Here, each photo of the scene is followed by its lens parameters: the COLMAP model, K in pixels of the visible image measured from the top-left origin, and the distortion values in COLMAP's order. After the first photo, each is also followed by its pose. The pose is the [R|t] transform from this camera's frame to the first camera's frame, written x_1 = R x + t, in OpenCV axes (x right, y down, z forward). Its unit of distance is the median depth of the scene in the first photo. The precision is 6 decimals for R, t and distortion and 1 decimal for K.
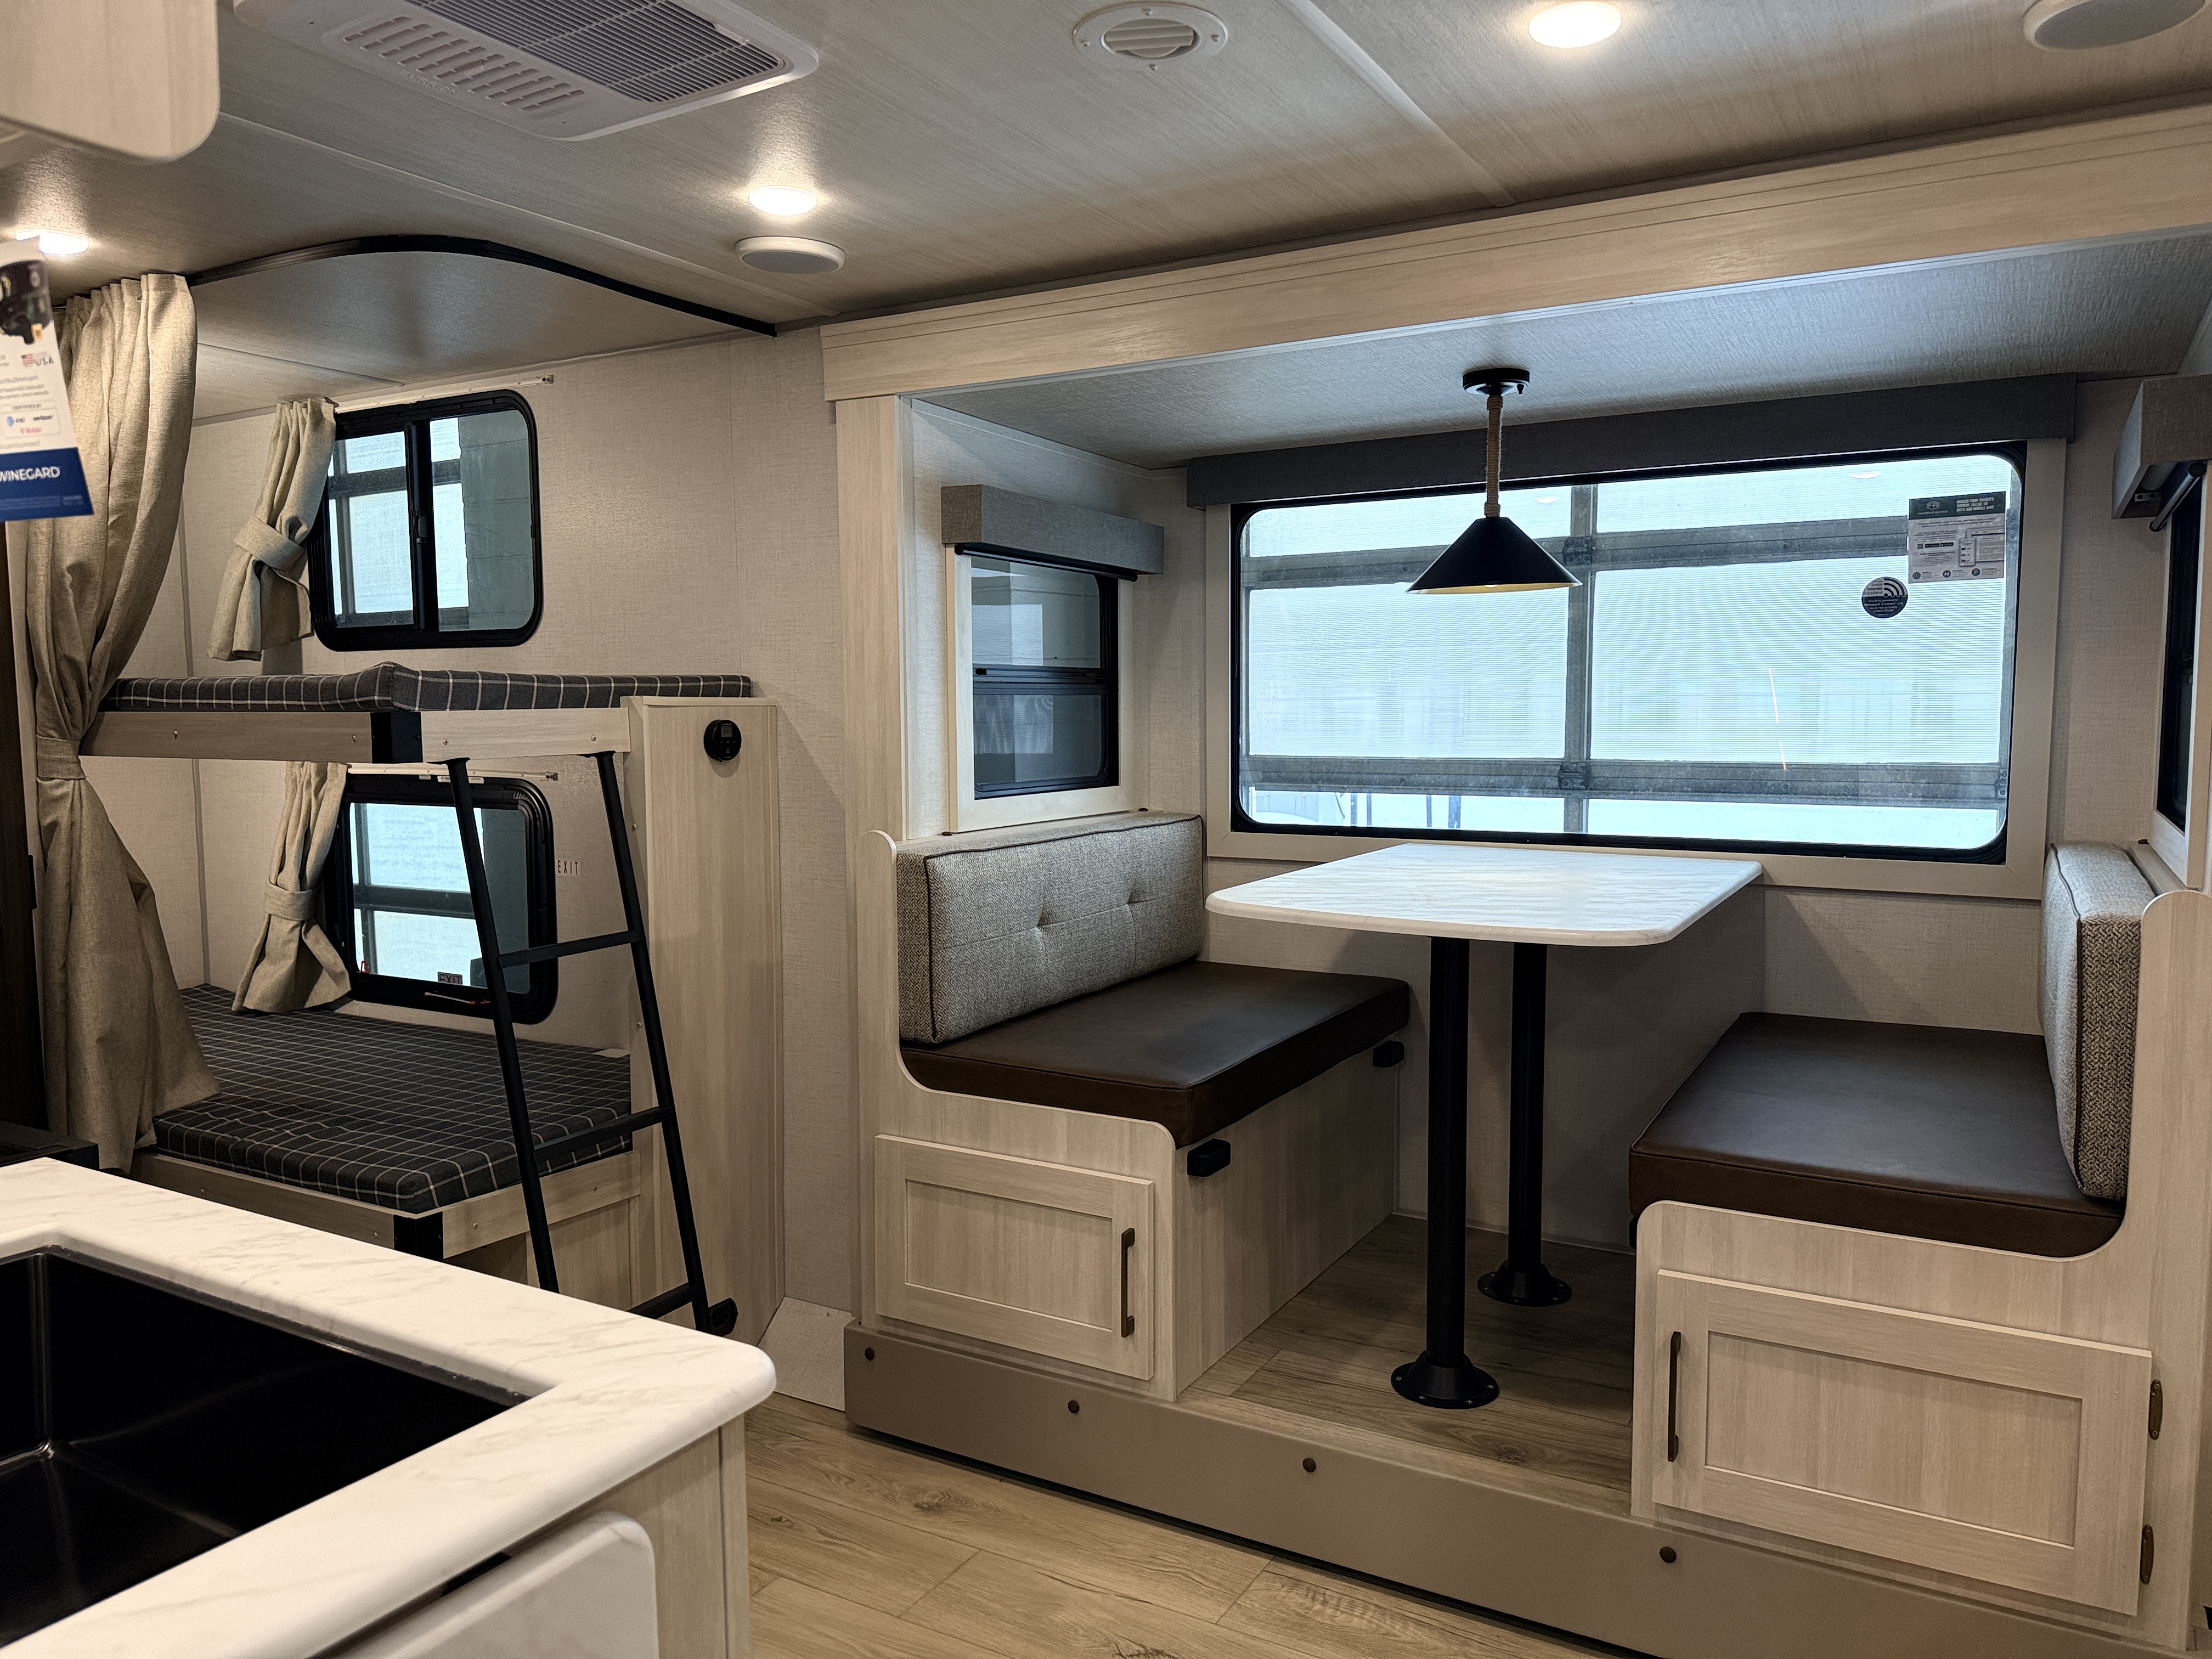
lens RADIAL K [[1563.0, 0, 1106.0], [0, 1563.0, 829.5], [0, 0, 1]] dist [0.059962, -0.062909]
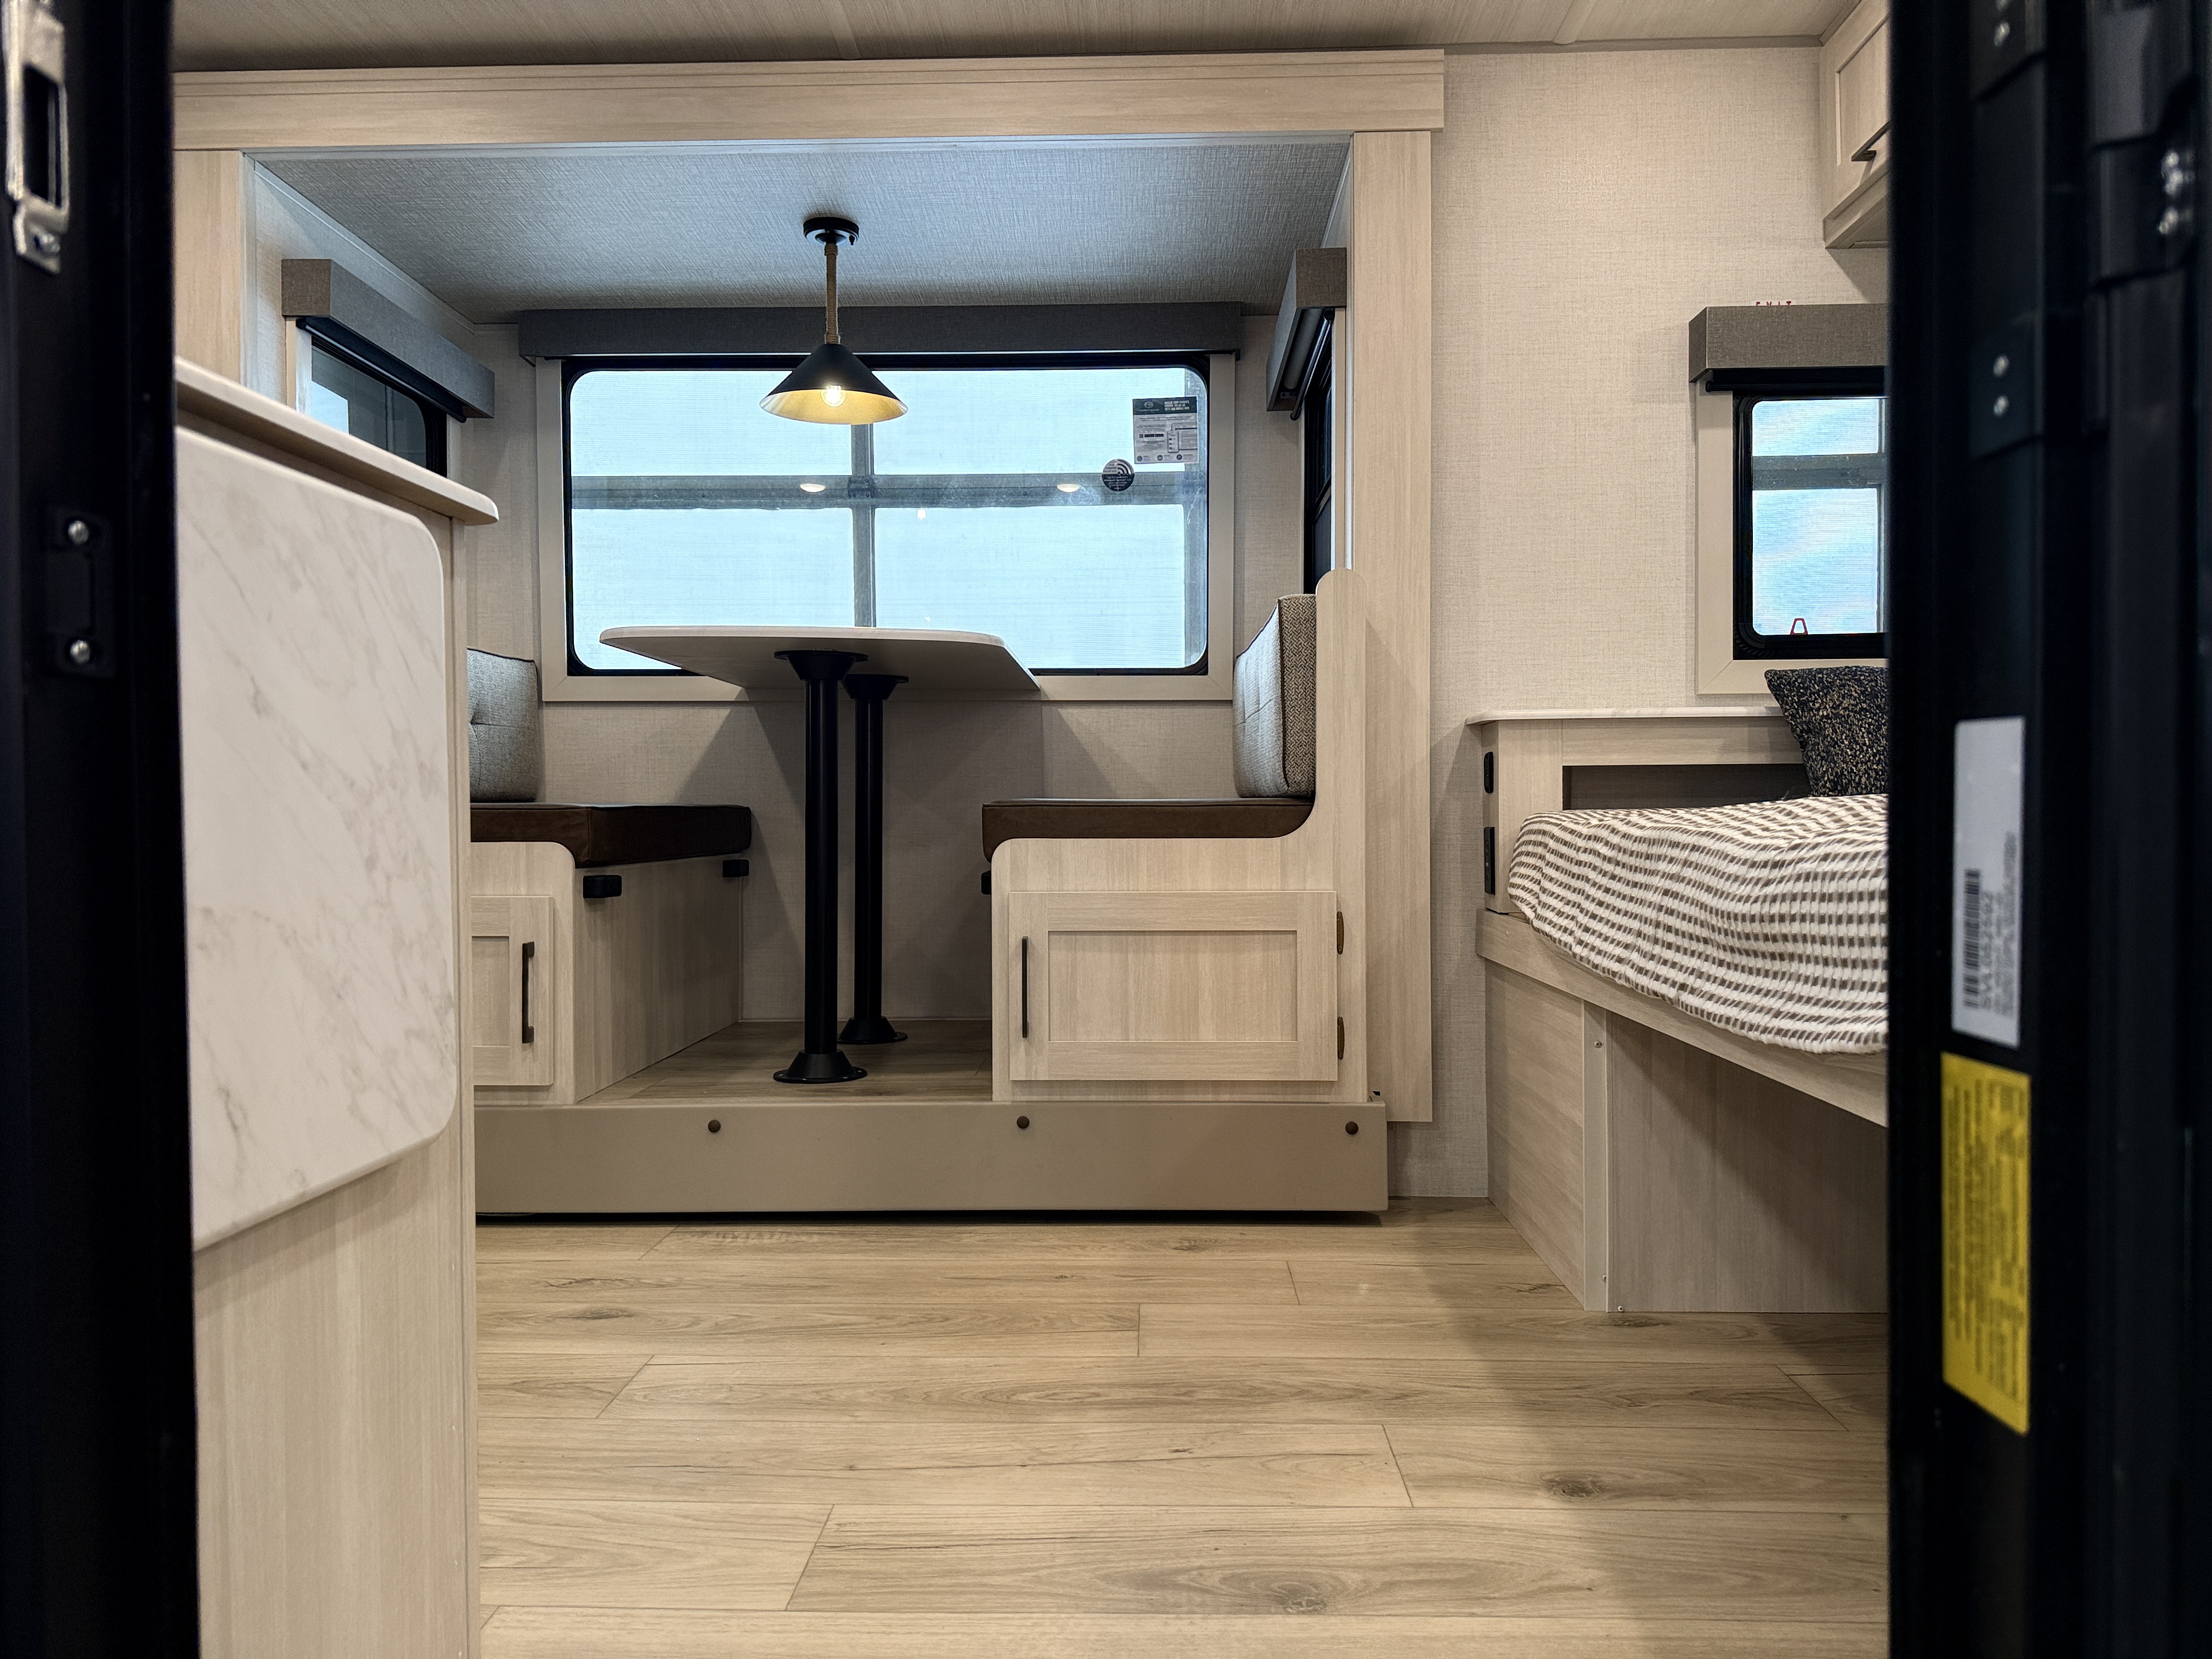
lens RADIAL K [[1559.2, 0, 1105.9], [0, 1559.2, 838.3], [0, 0, 1]] dist [0.110257, -0.168939]
pose [[0.881234, -0.007231, 0.472625, -0.137386], [0.040281, 0.997395, -0.059846, 0.253998], [-0.470961, 0.071776, 0.879229, -0.107675]]
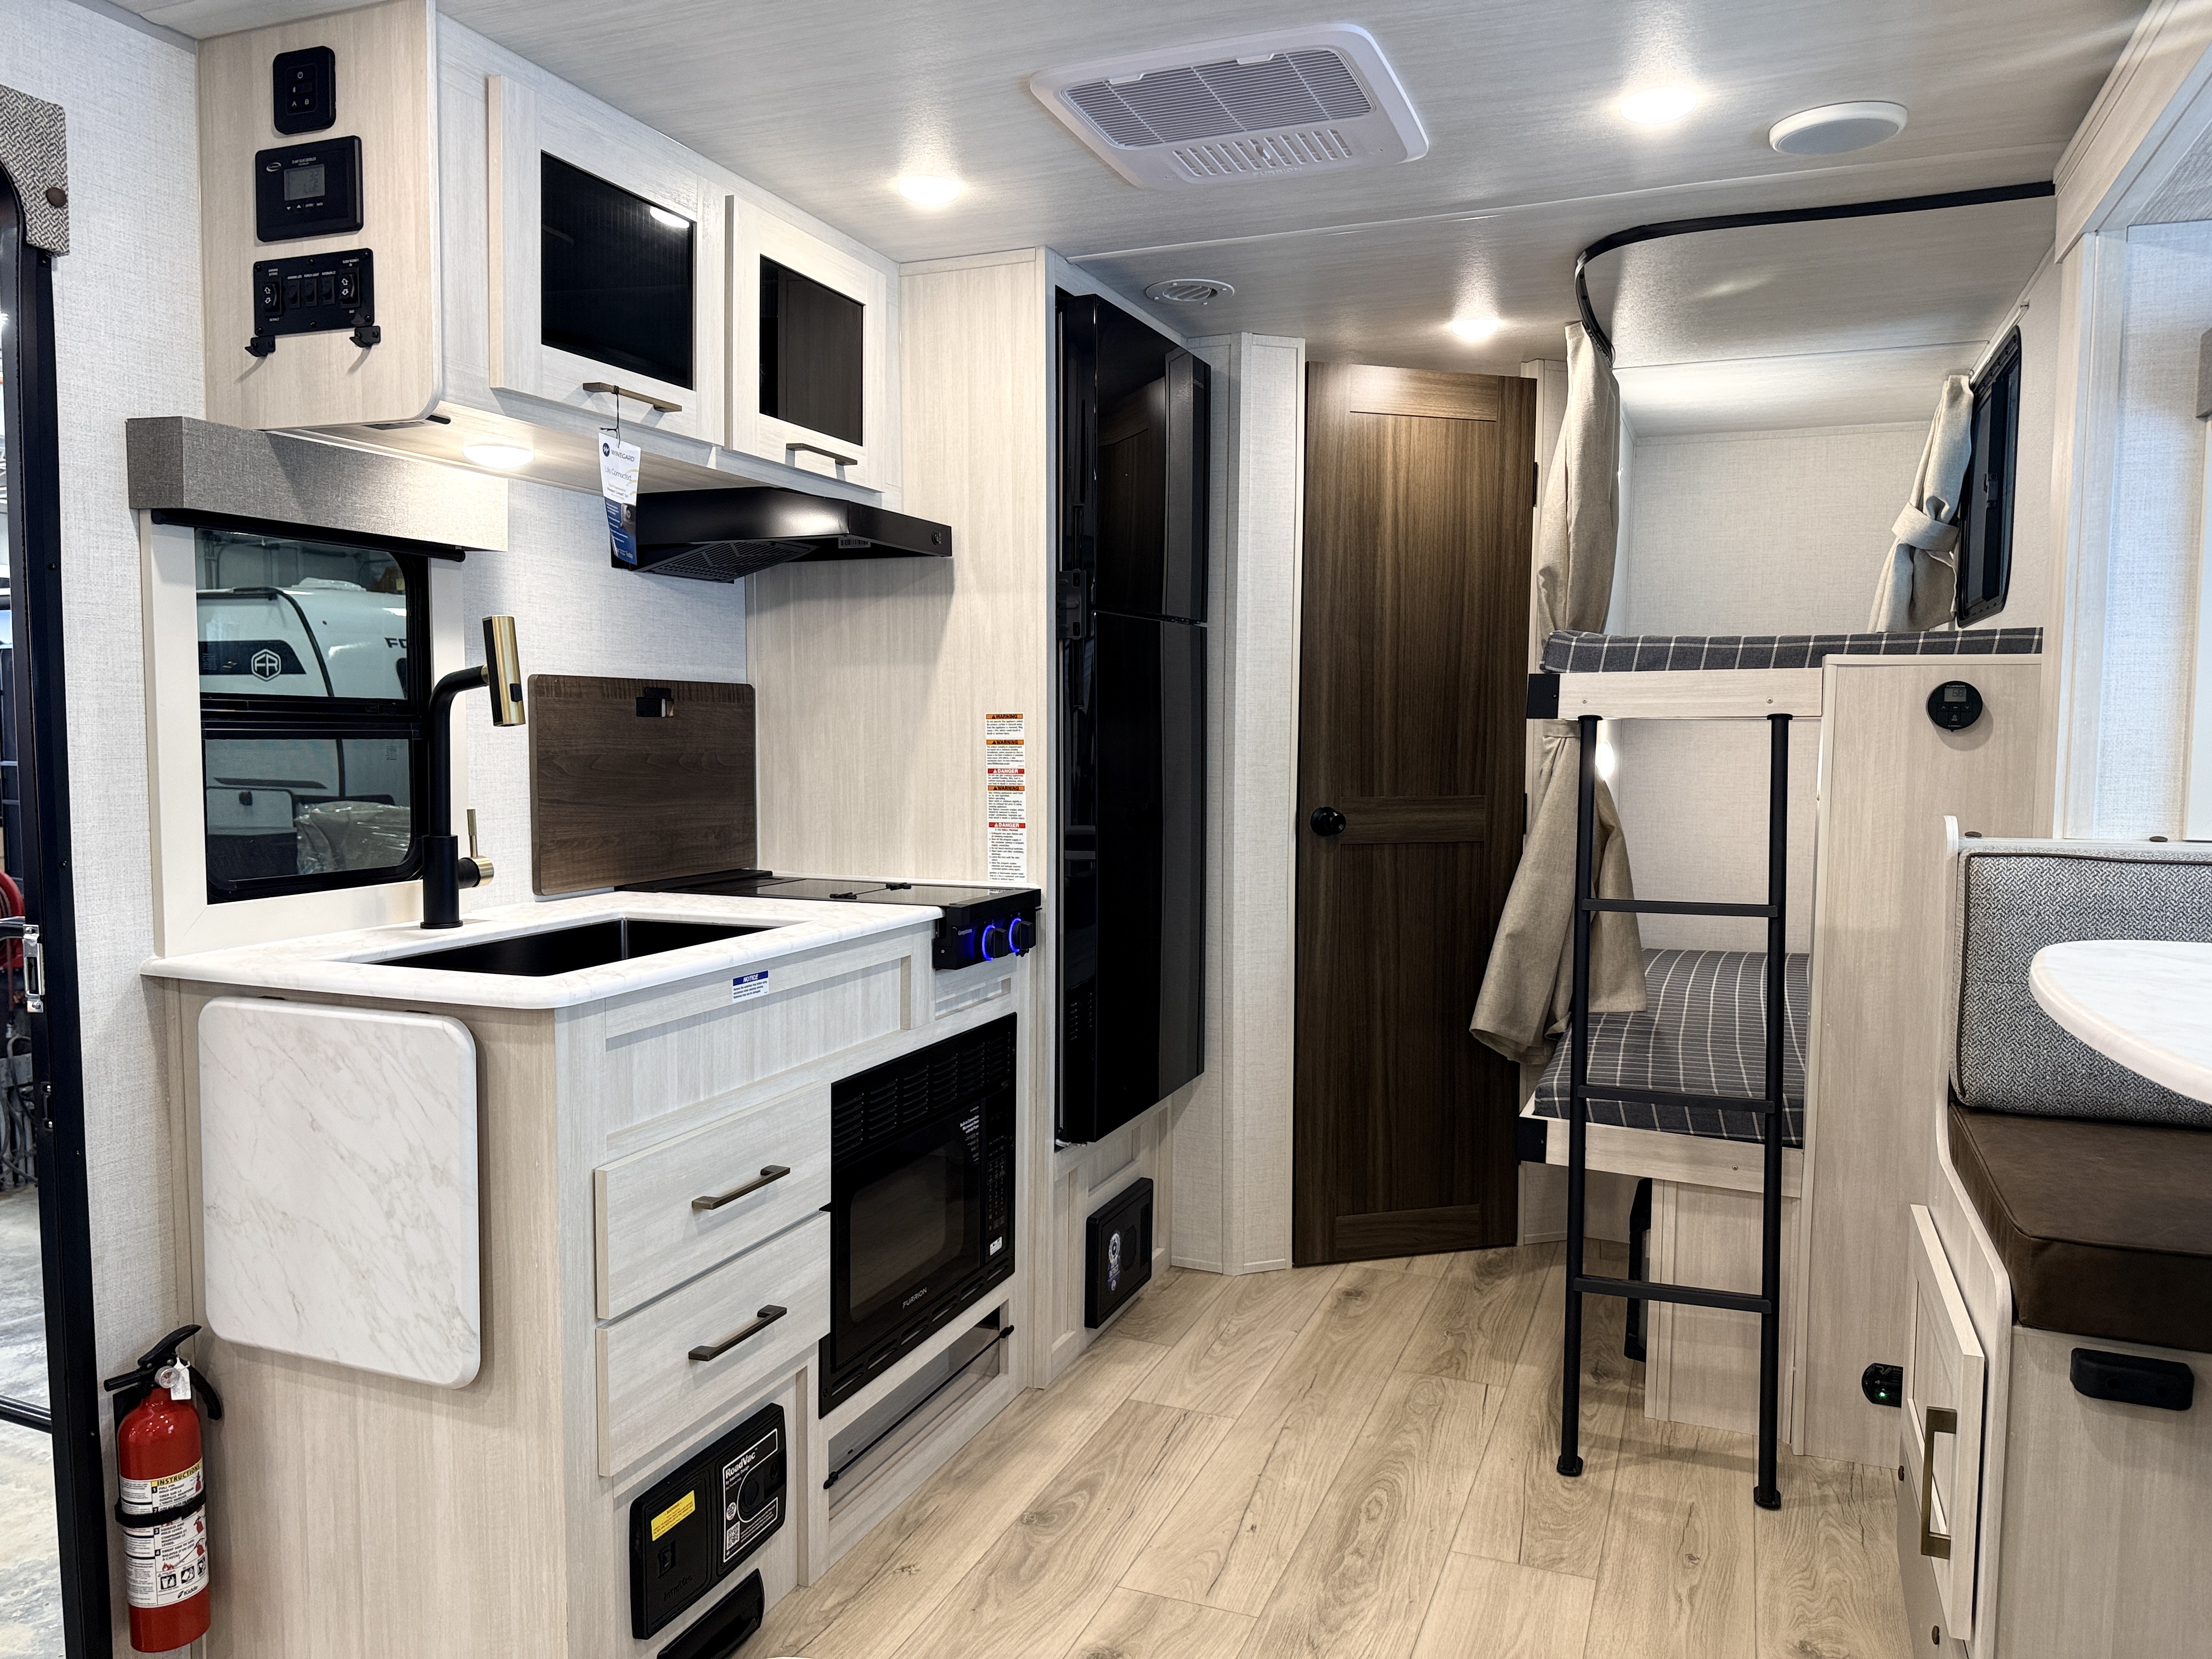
lens RADIAL K [[1550.1, 0, 1106.0], [0, 1550.1, 829.5], [0, 0, 1]] dist [0.001888, 0.007689]
pose [[0.139165, 0.075894, -0.987357, 0.581959], [-0.087022, 0.994139, 0.064149, -0.005944], [0.986438, 0.076994, 0.144954, 0.499758]]
